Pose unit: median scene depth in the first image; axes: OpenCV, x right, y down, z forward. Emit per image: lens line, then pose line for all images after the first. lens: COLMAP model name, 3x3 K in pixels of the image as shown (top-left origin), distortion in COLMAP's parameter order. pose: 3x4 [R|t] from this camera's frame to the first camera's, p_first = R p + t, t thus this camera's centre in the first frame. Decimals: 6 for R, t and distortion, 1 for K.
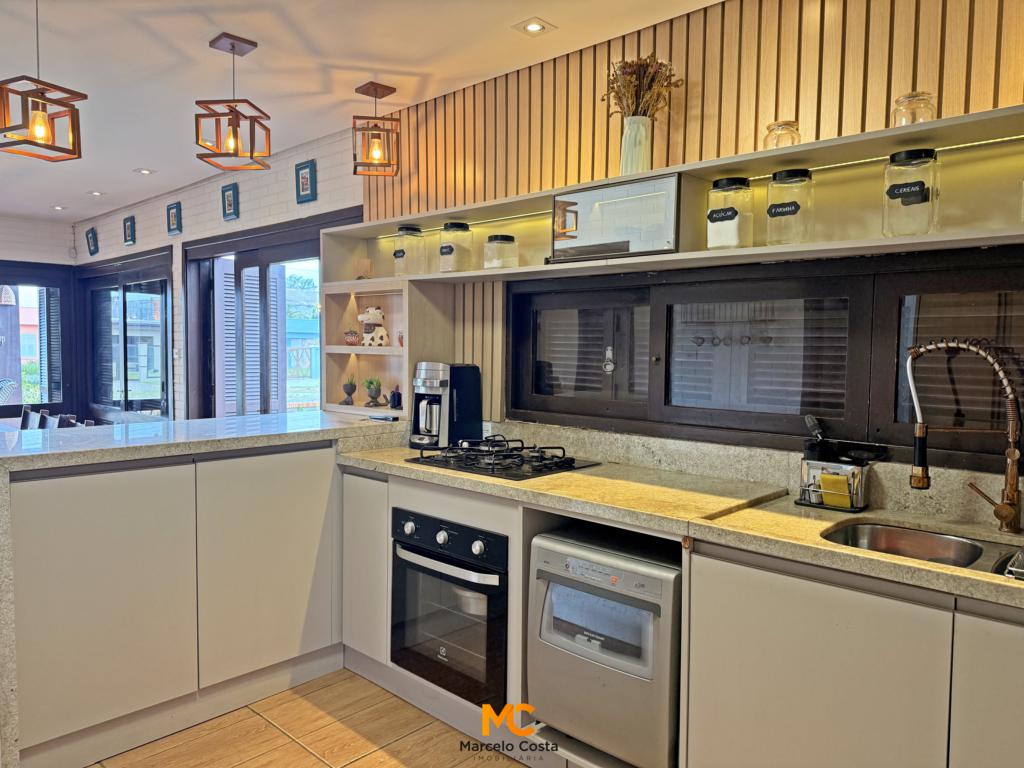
lens RADIAL K [[714.5, 0, 514.0], [0, 714.5, 386.4], [0, 0, 1]] dist [0.065542, -0.077277]
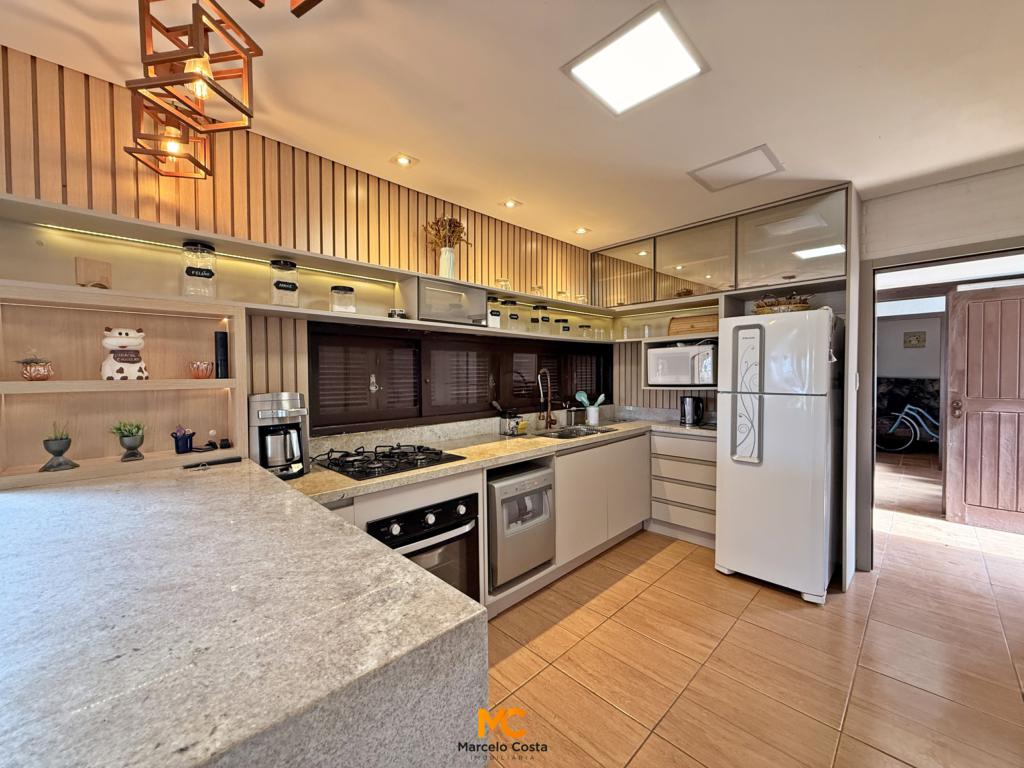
lens RADIAL K [[407.2, 0, 509.3], [0, 407.2, 380.1], [0, 0, 1]] dist [0.000136, -0.000200]
pose [[0.044551, -0.029963, 0.998558, -0.805315], [0.066008, 0.997454, 0.026985, -0.054566], [-0.996824, 0.064710, 0.046415, 0.770827]]
